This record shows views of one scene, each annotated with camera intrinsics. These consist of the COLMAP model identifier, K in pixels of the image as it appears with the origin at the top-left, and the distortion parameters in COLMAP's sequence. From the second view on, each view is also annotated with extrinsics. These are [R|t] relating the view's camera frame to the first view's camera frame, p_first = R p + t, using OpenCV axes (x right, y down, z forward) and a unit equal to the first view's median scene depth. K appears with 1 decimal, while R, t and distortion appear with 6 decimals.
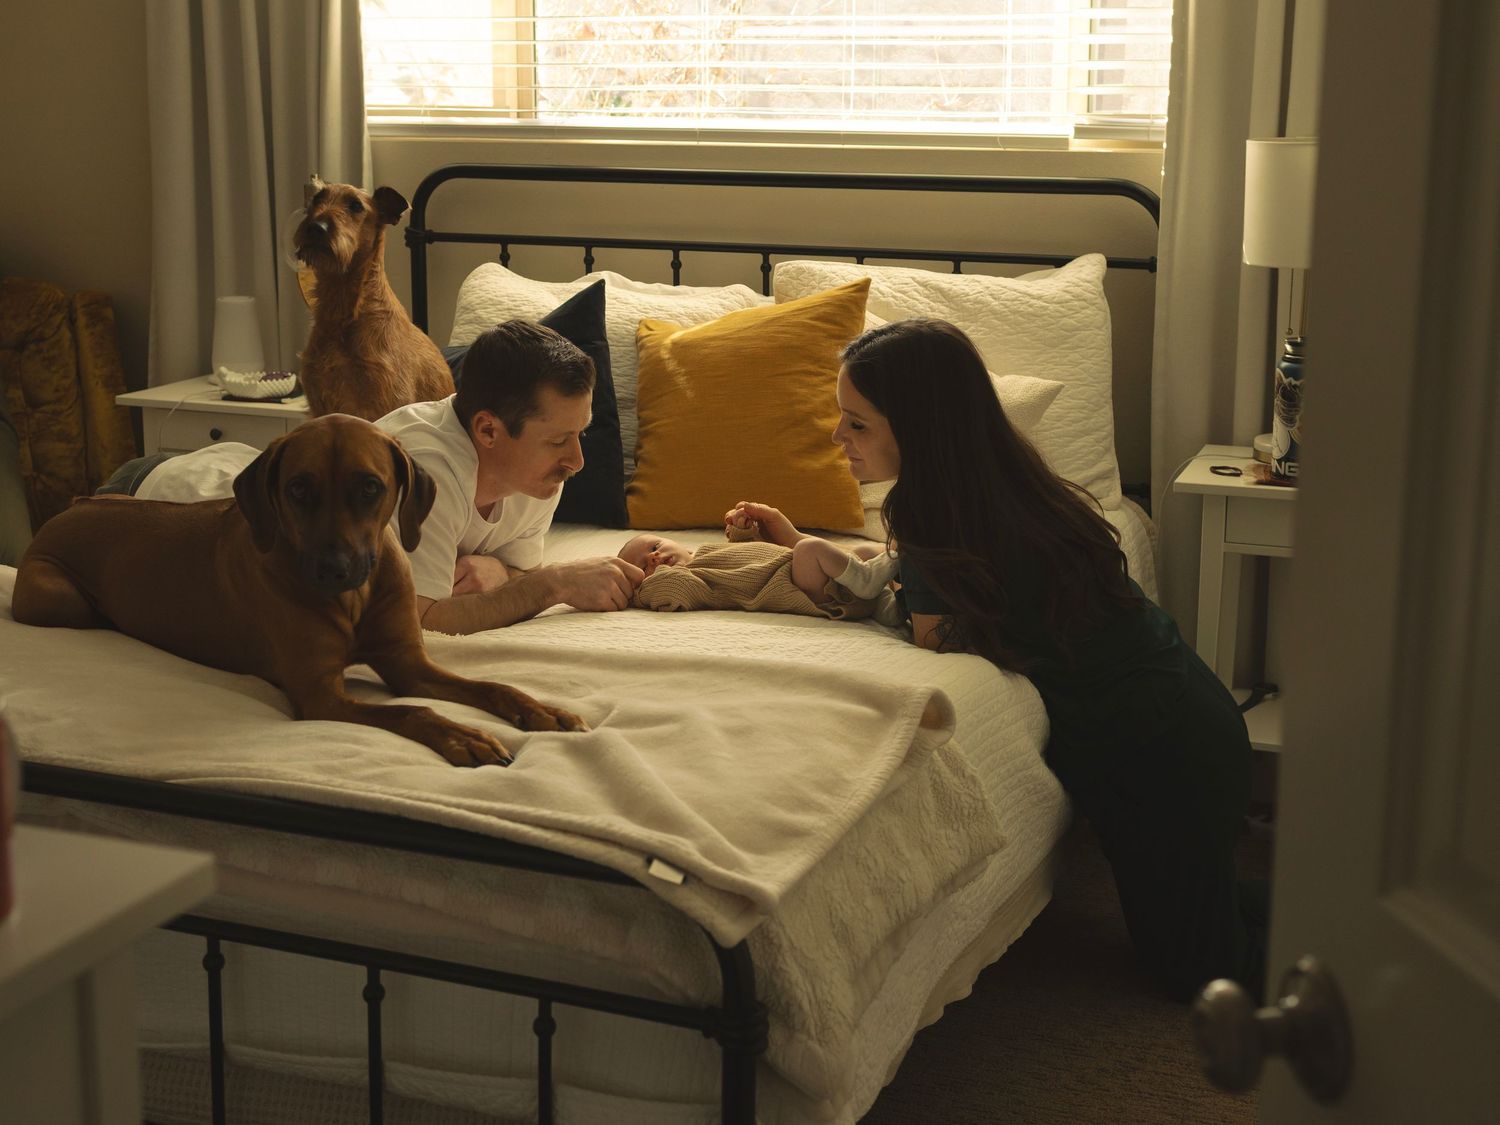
lens RADIAL K [[2309.1, 0, 794.0], [0, 2309.1, 555.8], [0, 0, 1]] dist [-0.005114, -0.024454]
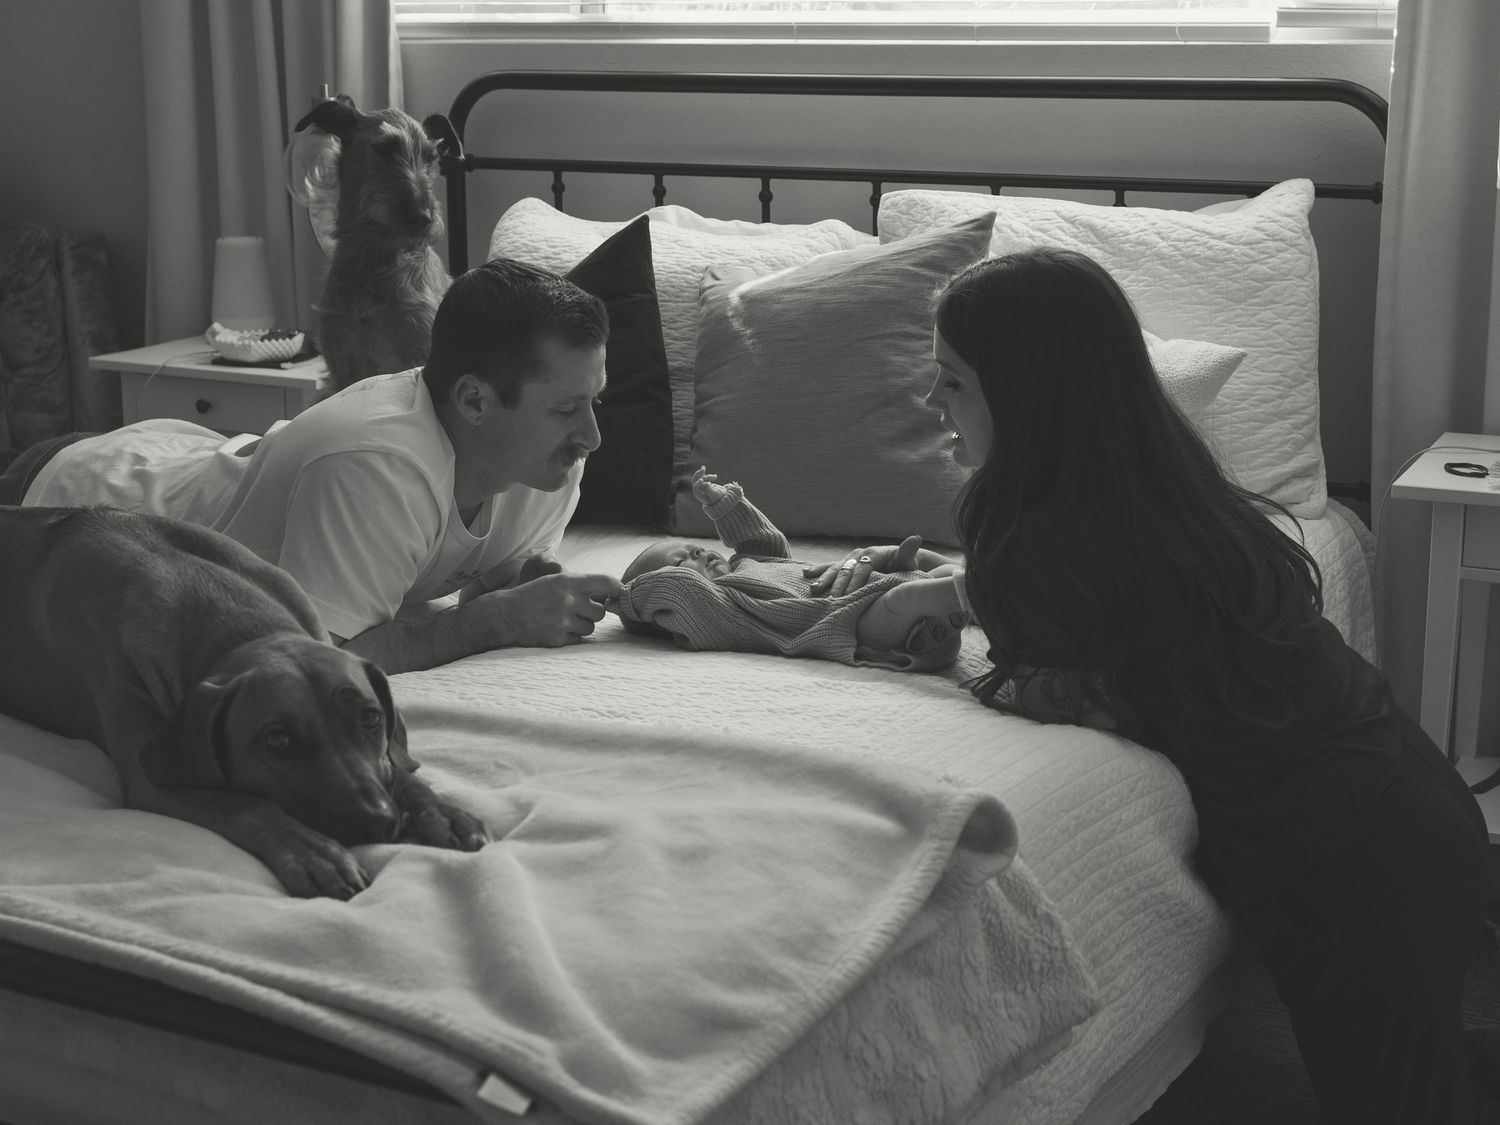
lens RADIAL K [[2460.6, 0, 750.0], [0, 2460.6, 562.5], [0, 0, 1]] dist [0.033544, -0.022626]
pose [[0.991747, 0.016705, -0.127119, 0.059927], [-0.014673, 0.999749, 0.016901, -0.017061], [0.127369, -0.014896, 0.991743, 0.183480]]
